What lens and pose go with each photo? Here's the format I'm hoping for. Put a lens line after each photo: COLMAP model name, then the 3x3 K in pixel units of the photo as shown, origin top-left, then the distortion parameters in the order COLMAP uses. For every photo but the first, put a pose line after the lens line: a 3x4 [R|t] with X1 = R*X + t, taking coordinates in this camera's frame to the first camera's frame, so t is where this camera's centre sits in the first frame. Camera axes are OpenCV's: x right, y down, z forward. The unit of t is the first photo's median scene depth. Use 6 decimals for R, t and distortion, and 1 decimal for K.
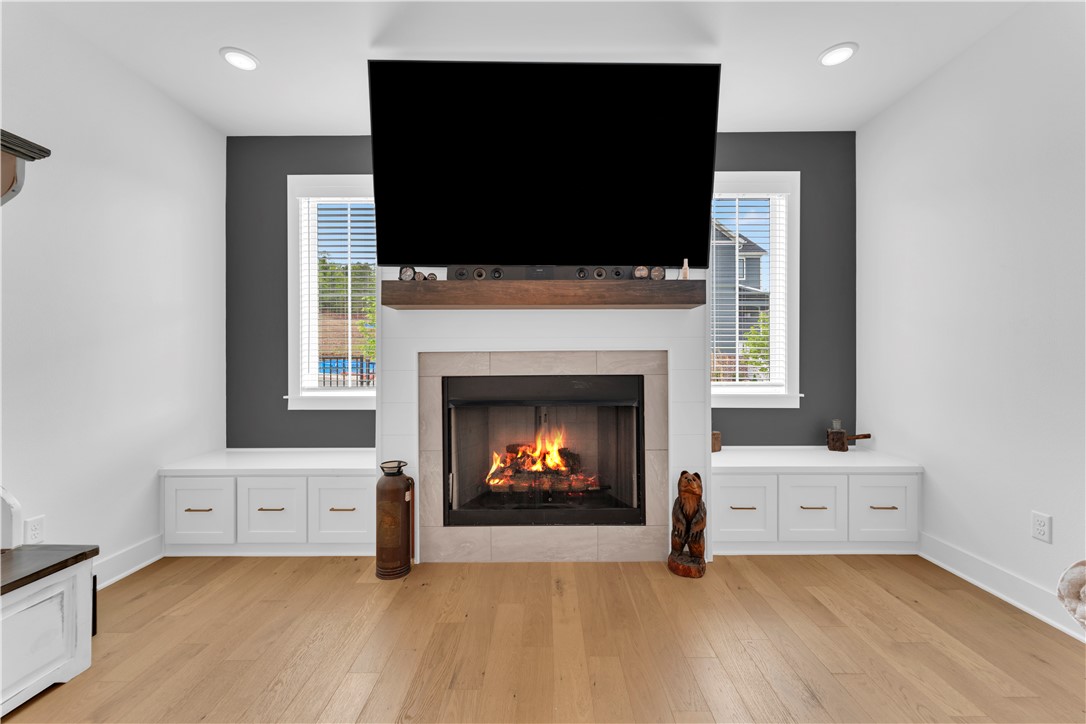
lens RADIAL K [[442.2, 0, 539.4], [0, 442.2, 354.5], [0, 0, 1]] dist [-0.012710, -0.000065]
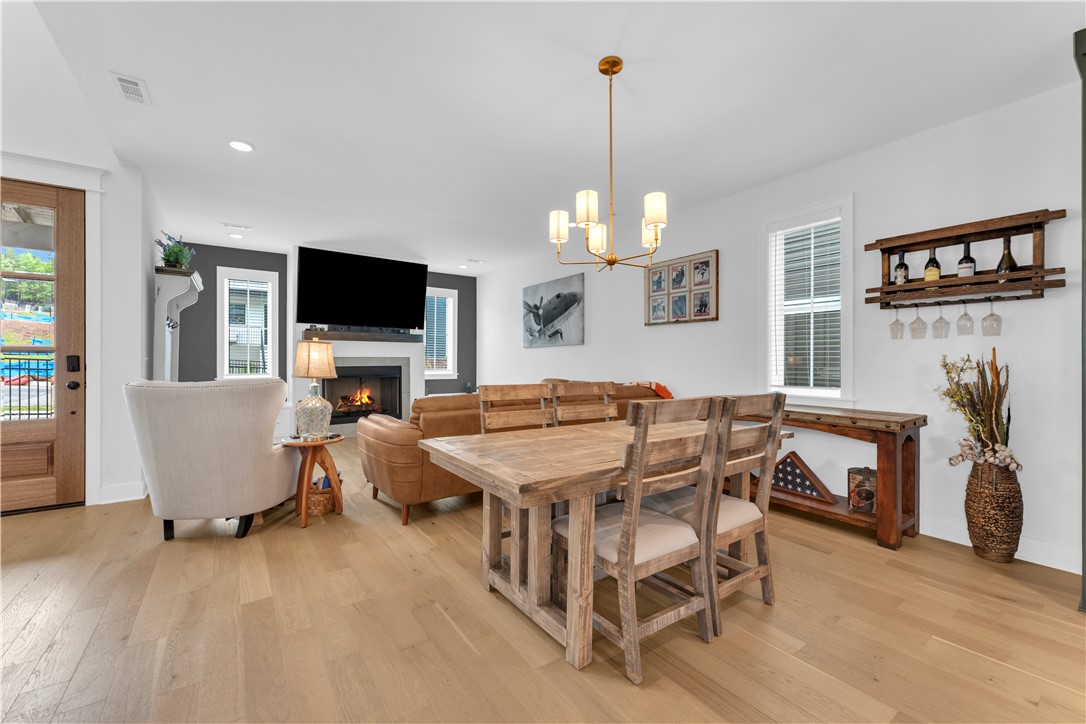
lens RADIAL K [[442.2, 0, 538.9], [0, 442.2, 356.6], [0, 0, 1]] dist [-0.012710, -0.000065]
pose [[0.816823, 0.003966, 0.576875, -0.629501], [0.002554, 0.999942, -0.010490, 0.017725], [-0.576883, 0.010042, 0.816765, -1.688359]]
